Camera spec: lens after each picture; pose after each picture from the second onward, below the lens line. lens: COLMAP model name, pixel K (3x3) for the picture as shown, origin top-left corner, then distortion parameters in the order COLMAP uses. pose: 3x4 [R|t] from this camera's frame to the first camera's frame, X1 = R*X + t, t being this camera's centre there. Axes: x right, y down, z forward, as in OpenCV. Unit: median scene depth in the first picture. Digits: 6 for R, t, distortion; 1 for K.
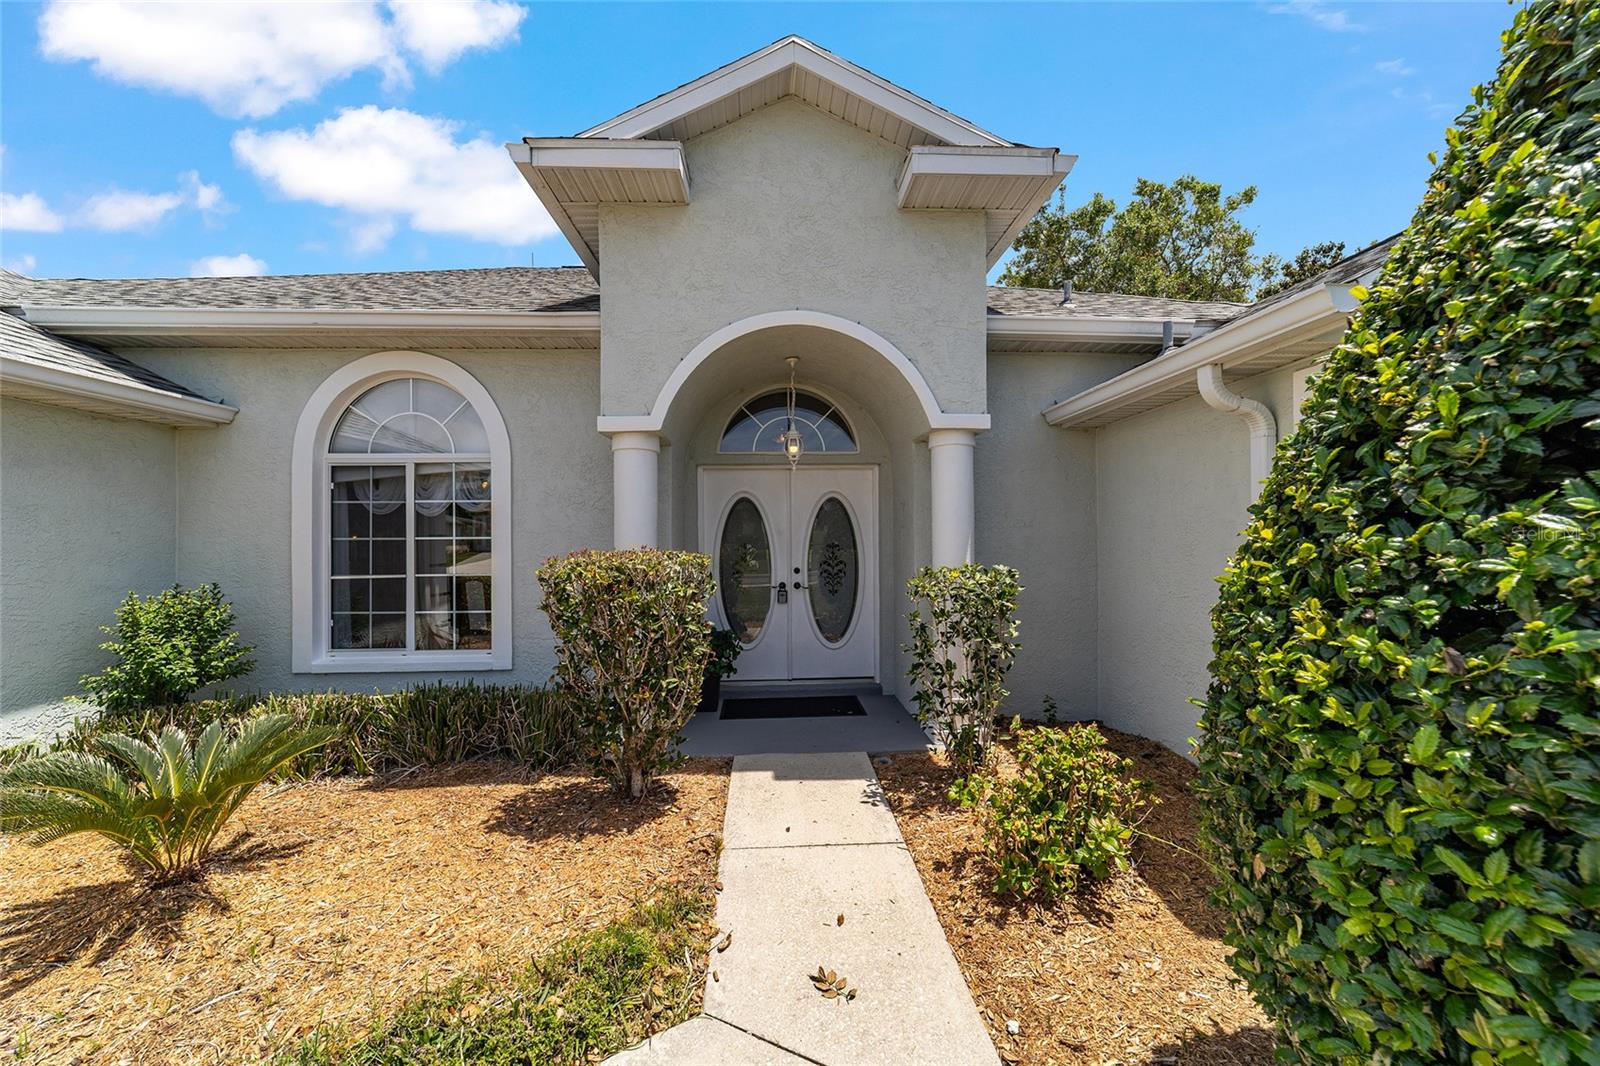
lens RADIAL K [[615.6, 0, 799.3], [0, 615.6, 531.4], [0, 0, 1]] dist [-0.018333, 0.008663]
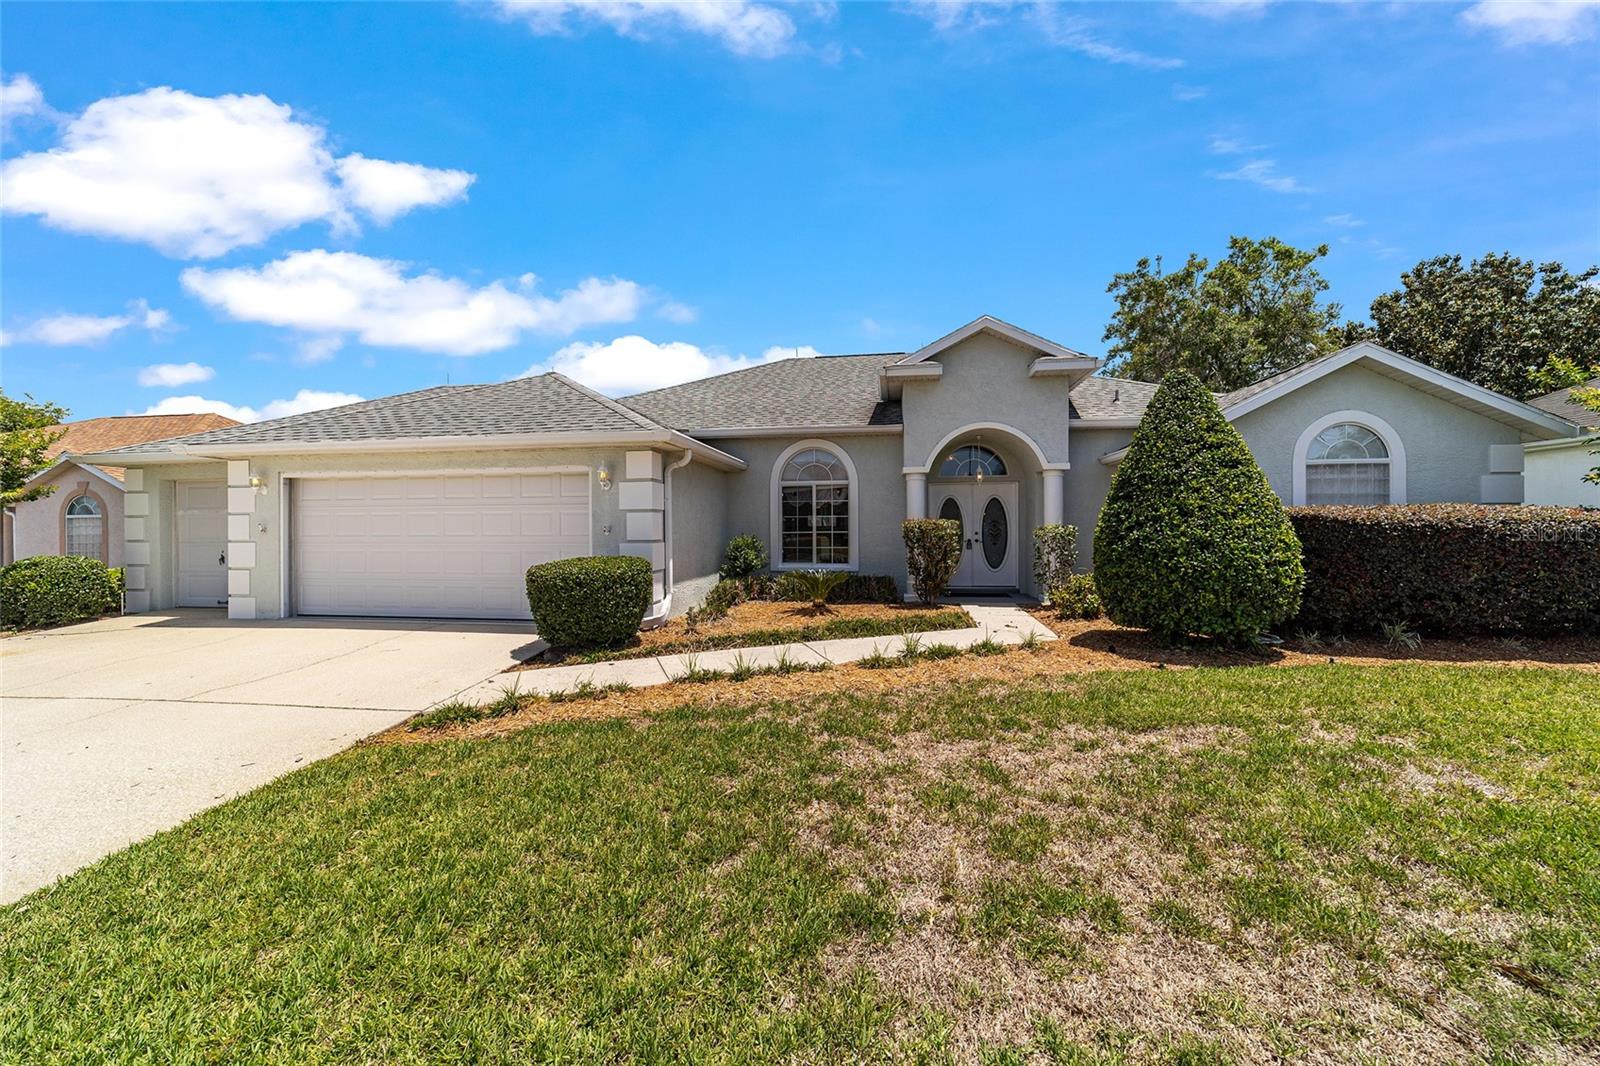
lens RADIAL K [[615.6, 0, 789.2], [0, 615.6, 529.6], [0, 0, 1]] dist [-0.018333, 0.008663]
pose [[0.978446, 0.003013, -0.206479, -0.230424], [-0.001099, 0.999955, 0.009385, 0.040165], [0.206498, -0.008956, 0.978406, -1.367804]]
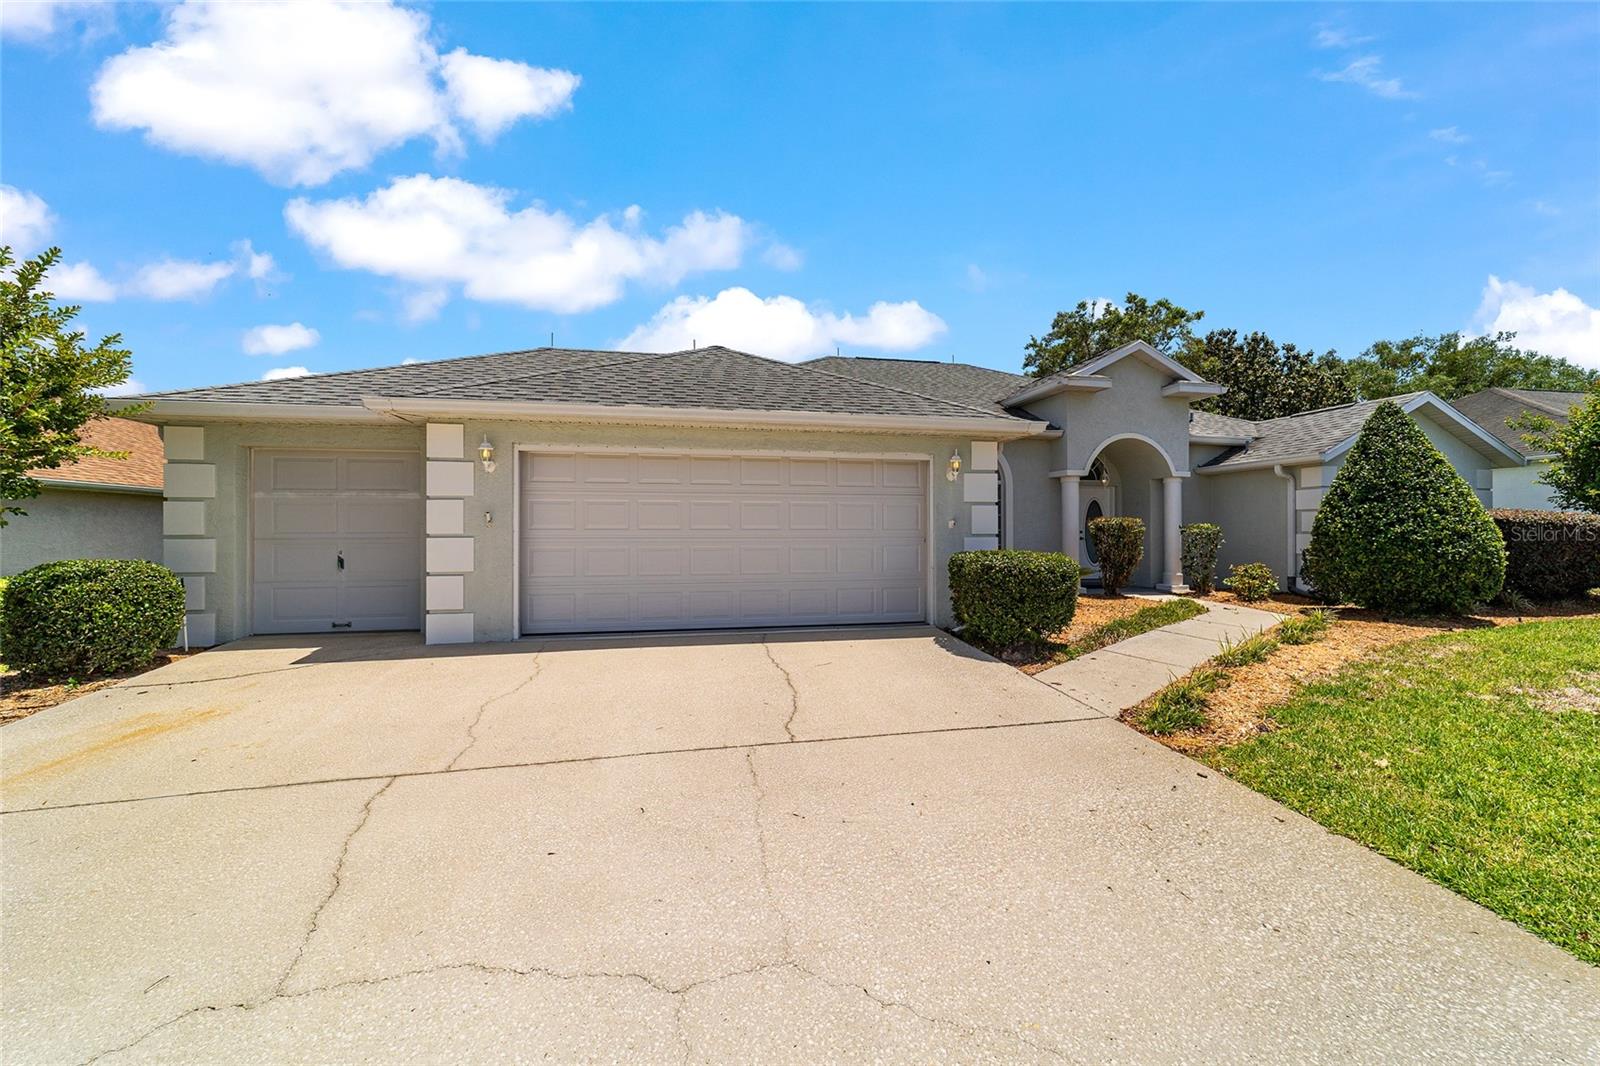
lens RADIAL K [[615.6, 0, 786.6], [0, 615.6, 537.0], [0, 0, 1]] dist [-0.018333, 0.008663]
pose [[0.989408, 0.004425, 0.145091, -1.704528], [-0.006176, 0.999913, 0.011620, 0.076909], [-0.145027, -0.012393, 0.989350, -1.332717]]
